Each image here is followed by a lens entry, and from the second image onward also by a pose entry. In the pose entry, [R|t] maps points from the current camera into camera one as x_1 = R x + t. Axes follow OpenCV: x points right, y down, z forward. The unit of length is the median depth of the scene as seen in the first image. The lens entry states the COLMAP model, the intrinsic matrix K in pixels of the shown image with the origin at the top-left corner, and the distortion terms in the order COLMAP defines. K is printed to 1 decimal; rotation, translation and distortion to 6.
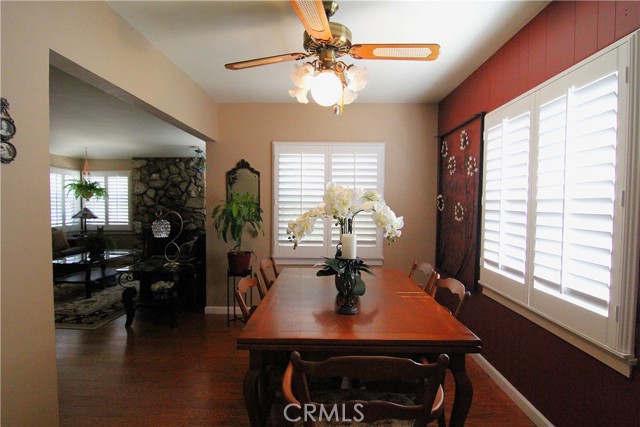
lens RADIAL K [[322.9, 0, 322.3], [0, 322.9, 215.6], [0, 0, 1]] dist [-0.009452, -0.010898]
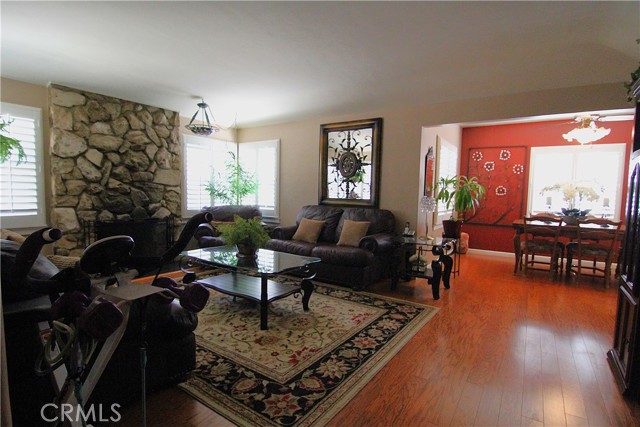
lens RADIAL K [[322.9, 0, 322.5], [0, 322.9, 215.9], [0, 0, 1]] dist [-0.009452, -0.010898]
pose [[0.541494, -0.055039, 0.838901, -0.795297], [0.012353, 0.998268, 0.057521, 0.006240], [-0.840614, -0.020785, 0.541236, 0.359215]]
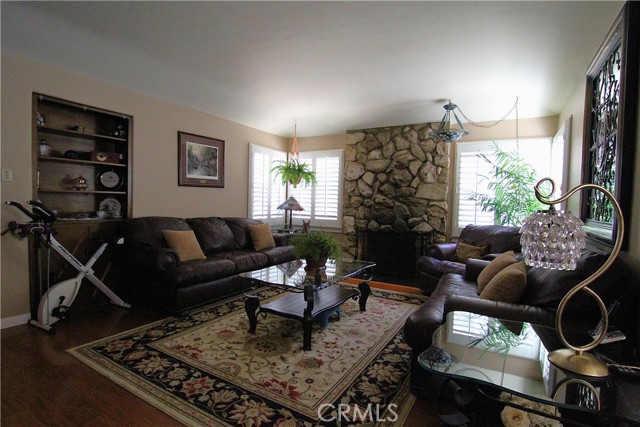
lens RADIAL K [[322.9, 0, 320.9], [0, 322.9, 216.0], [0, 0, 1]] dist [-0.009452, -0.010898]
pose [[0.875253, 0.039265, -0.482069, -0.273996], [-0.038872, 0.999186, 0.010808, 0.011770], [0.482101, 0.009279, 0.876066, 0.316350]]
